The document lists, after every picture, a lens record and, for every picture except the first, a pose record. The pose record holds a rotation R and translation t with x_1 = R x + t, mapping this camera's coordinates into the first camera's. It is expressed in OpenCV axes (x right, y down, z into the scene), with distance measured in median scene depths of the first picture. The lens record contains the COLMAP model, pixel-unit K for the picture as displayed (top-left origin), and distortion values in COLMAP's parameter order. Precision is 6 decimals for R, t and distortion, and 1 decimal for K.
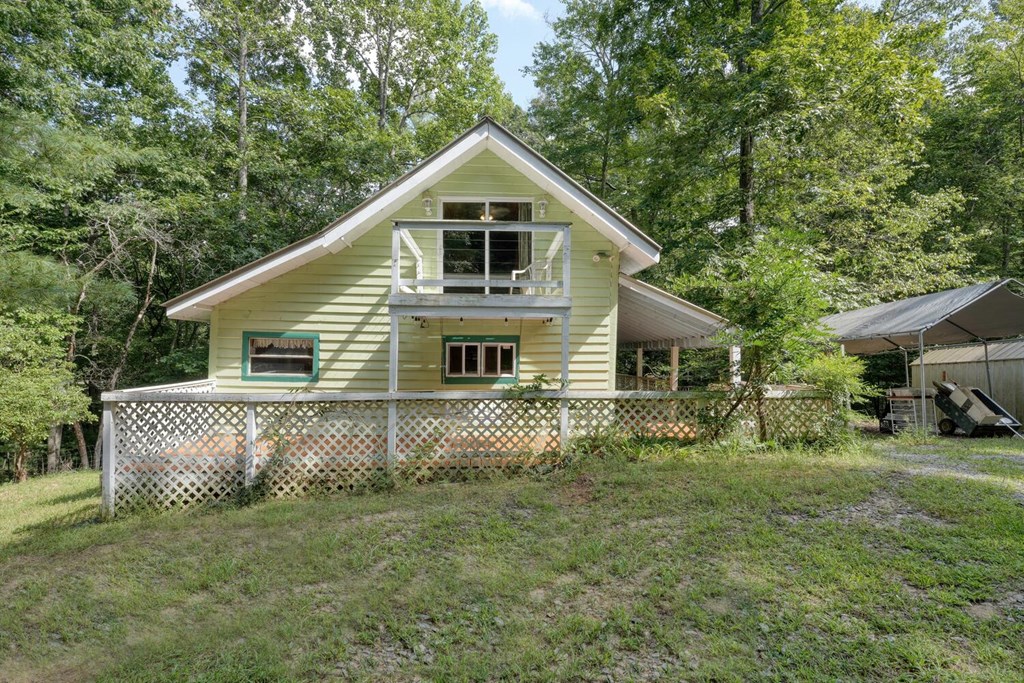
lens RADIAL K [[515.4, 0, 511.0], [0, 515.4, 341.4], [0, 0, 1]] dist [0.003484, 0.000221]
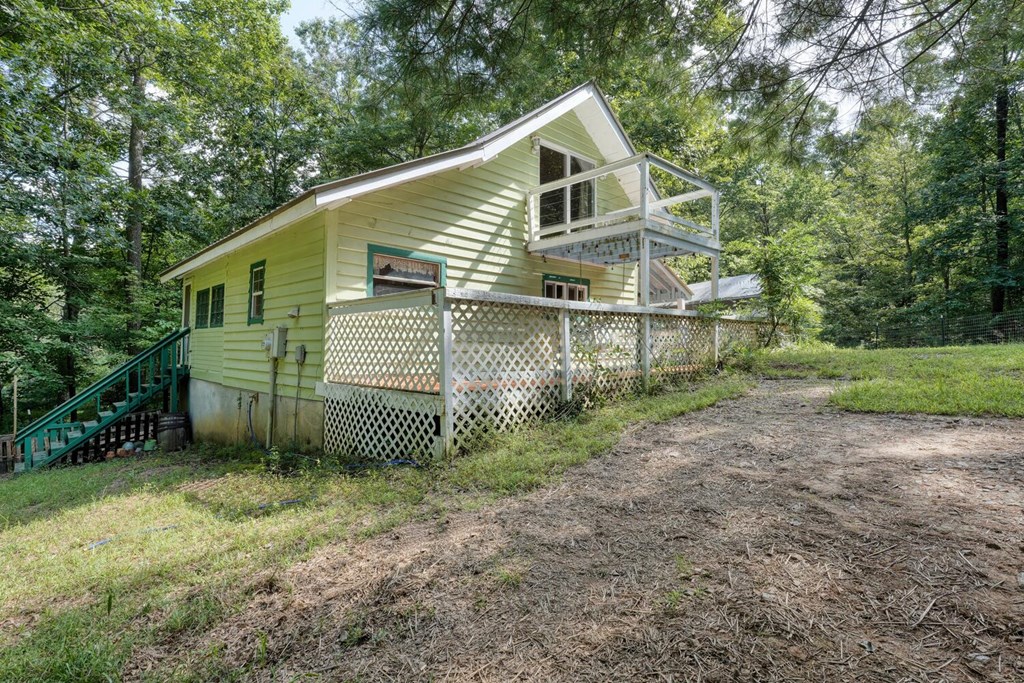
lens RADIAL K [[515.4, 0, 511.5], [0, 515.4, 341.4], [0, 0, 1]] dist [0.003484, 0.000221]
pose [[0.739845, 0.003060, 0.672770, -0.897686], [-0.001088, 0.999994, -0.003352, 0.132507], [-0.672776, 0.001748, 0.739844, 0.282048]]
